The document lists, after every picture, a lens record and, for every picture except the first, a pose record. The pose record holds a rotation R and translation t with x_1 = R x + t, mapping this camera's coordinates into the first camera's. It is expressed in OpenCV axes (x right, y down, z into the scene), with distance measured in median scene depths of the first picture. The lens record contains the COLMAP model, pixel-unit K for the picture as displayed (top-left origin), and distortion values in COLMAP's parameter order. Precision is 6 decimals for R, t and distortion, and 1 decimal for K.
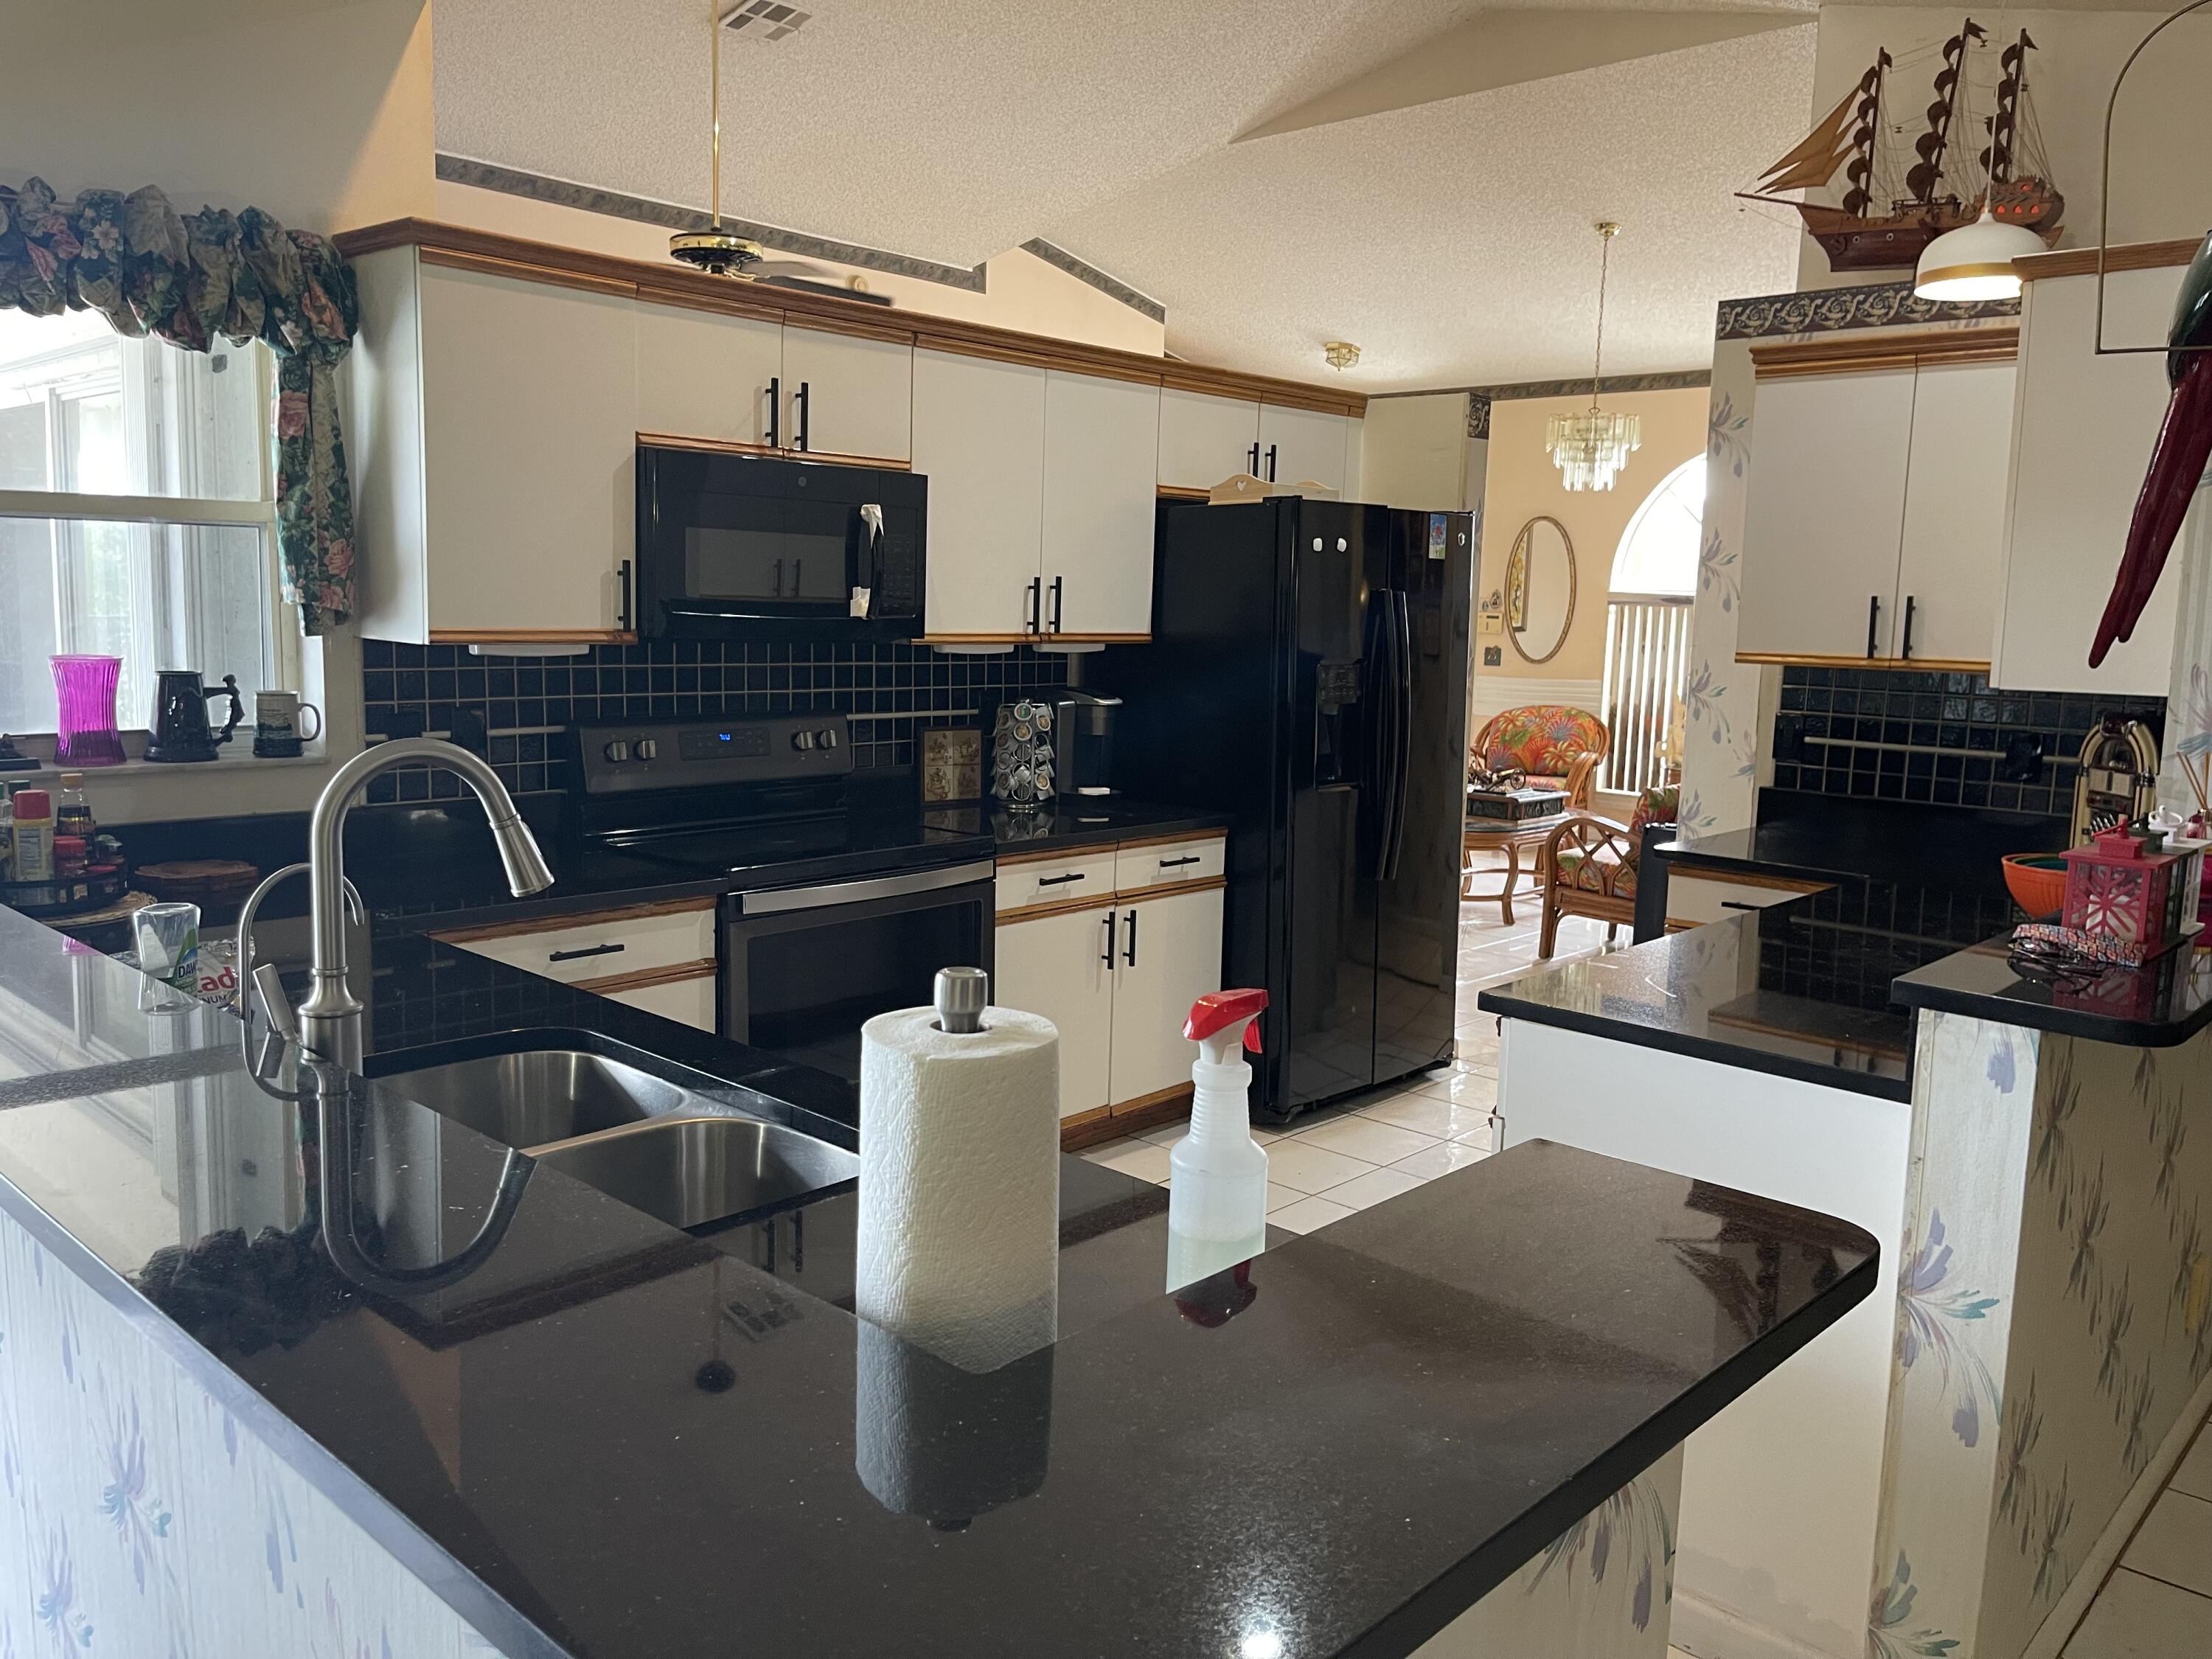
lens RADIAL K [[1672.8, 0, 1099.6], [0, 1672.8, 832.6], [0, 0, 1]] dist [0.055731, -0.025709]
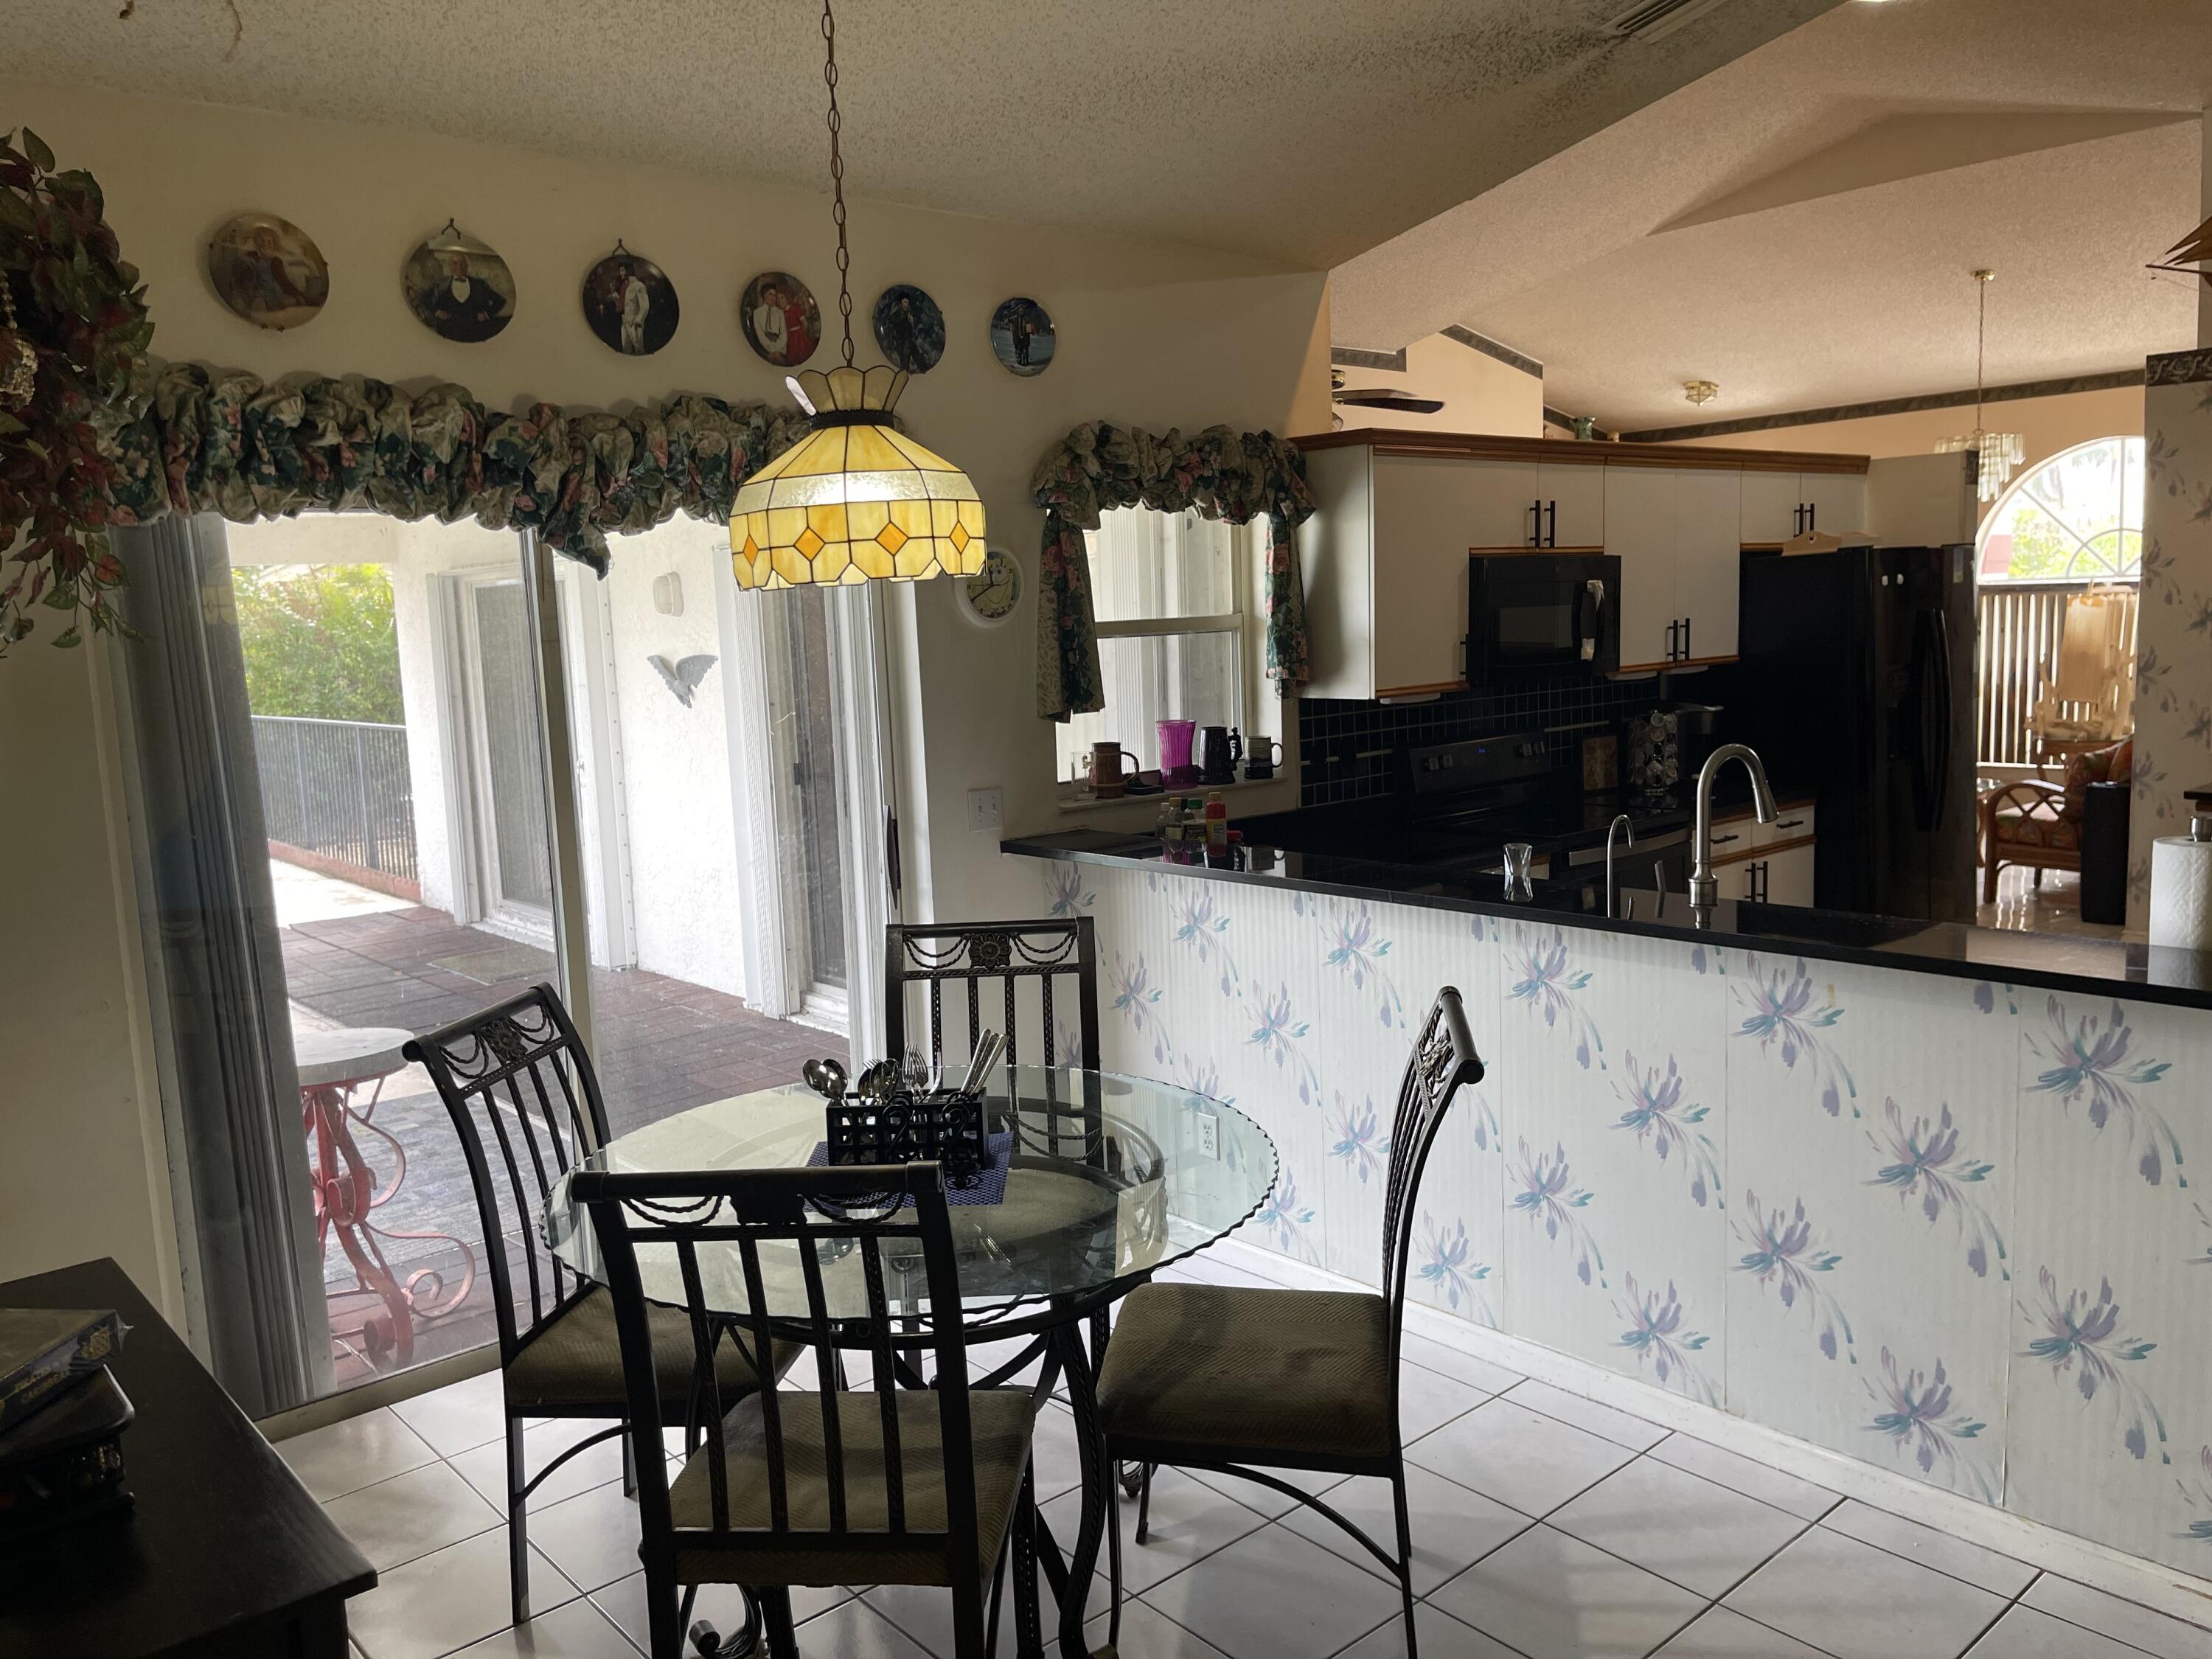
lens RADIAL K [[1672.8, 0, 1111.5], [0, 1672.8, 838.0], [0, 0, 1]] dist [0.055731, -0.025709]
pose [[0.993308, -0.053364, -0.102424, -0.347630], [0.052660, 0.998567, -0.009562, 0.012334], [0.102787, 0.004104, 0.994695, -0.390917]]
